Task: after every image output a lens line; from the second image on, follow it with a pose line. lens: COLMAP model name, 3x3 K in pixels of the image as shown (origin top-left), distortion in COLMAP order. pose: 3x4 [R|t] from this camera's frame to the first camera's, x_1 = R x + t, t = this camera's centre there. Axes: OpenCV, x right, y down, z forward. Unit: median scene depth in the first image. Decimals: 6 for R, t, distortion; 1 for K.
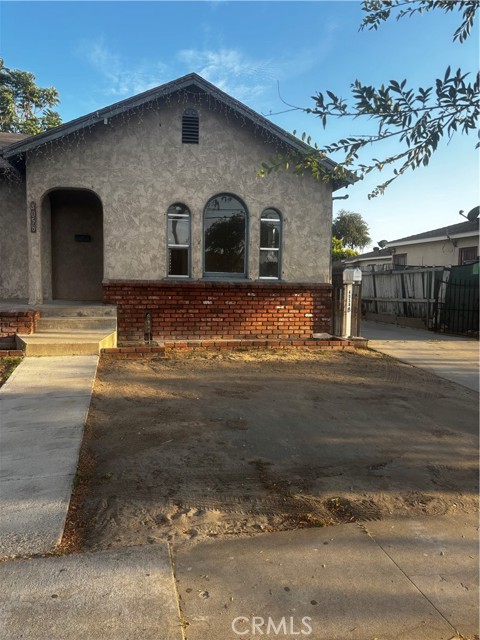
lens RADIAL K [[485.6, 0, 241.0], [0, 485.6, 318.9], [0, 0, 1]] dist [0.005819, -0.001378]
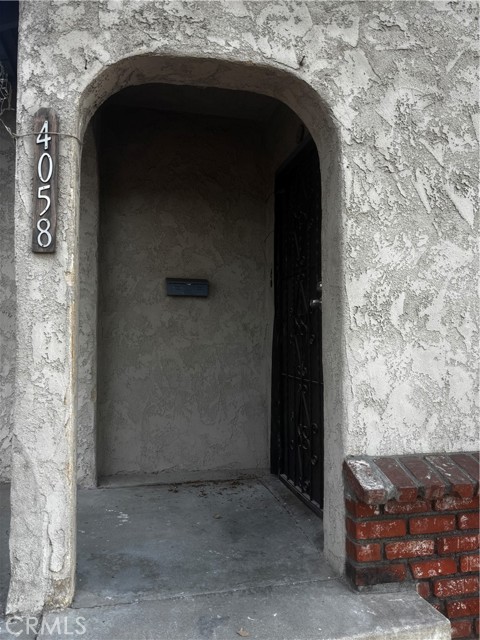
lens RADIAL K [[485.6, 0, 238.6], [0, 485.6, 320.5], [0, 0, 1]] dist [0.005819, -0.001378]
pose [[0.999751, -0.013200, -0.017996, -0.329171], [0.011053, 0.993349, -0.114611, -0.120690], [0.019389, 0.114384, 0.993247, 0.772791]]
